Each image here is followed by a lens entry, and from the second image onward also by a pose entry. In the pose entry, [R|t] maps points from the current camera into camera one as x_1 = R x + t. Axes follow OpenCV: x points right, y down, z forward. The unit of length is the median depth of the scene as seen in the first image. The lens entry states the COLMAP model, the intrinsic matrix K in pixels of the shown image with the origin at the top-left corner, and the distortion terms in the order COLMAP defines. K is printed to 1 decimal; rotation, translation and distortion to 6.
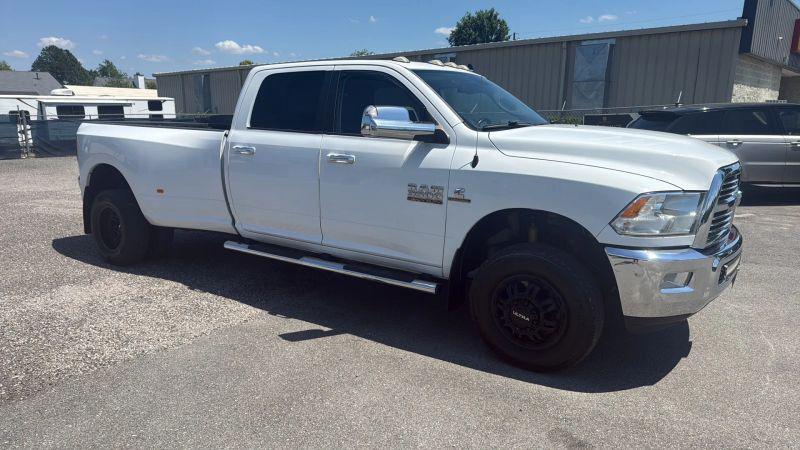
lens RADIAL K [[546.8, 0, 400.0], [0, 546.8, 225.0], [0, 0, 1]] dist [0.036019, -0.038757]
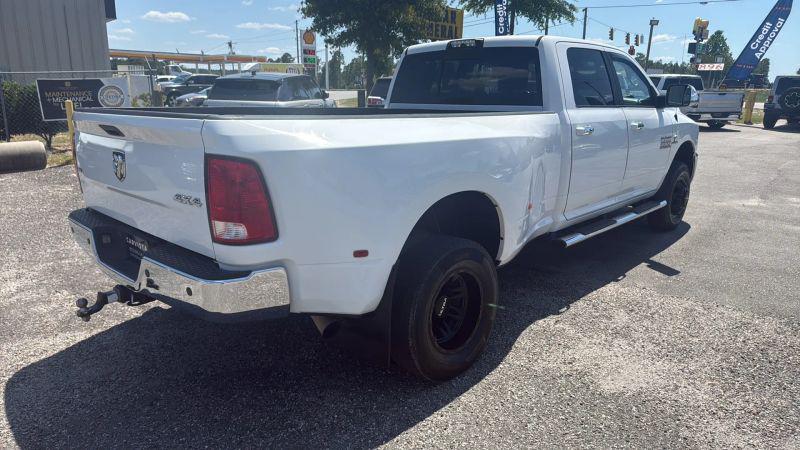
lens RADIAL K [[543.1, 0, 407.5], [0, 543.1, 214.6], [0, 0, 1]] dist [0.058307, -0.074106]
pose [[0.149021, -0.236232, 0.960202, -1.318621], [0.185712, 0.960451, 0.207472, -0.261814], [-0.971238, 0.147403, 0.186998, 1.210445]]
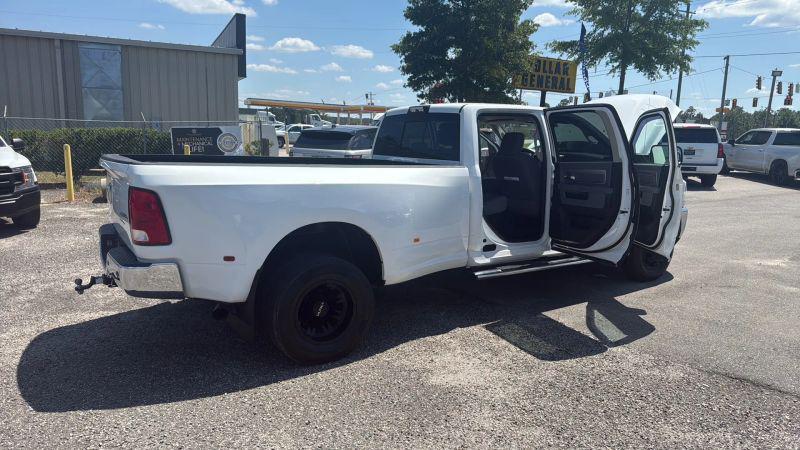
lens RADIAL K [[534.0, 0, 413.8], [0, 534.0, 243.1], [0, 0, 1]] dist [0.087898, -0.101754]
pose [[0.374551, -0.189804, 0.907571, -1.428584], [0.161835, 0.977181, 0.137574, -0.205765], [-0.912974, 0.095348, 0.396721, 0.788316]]
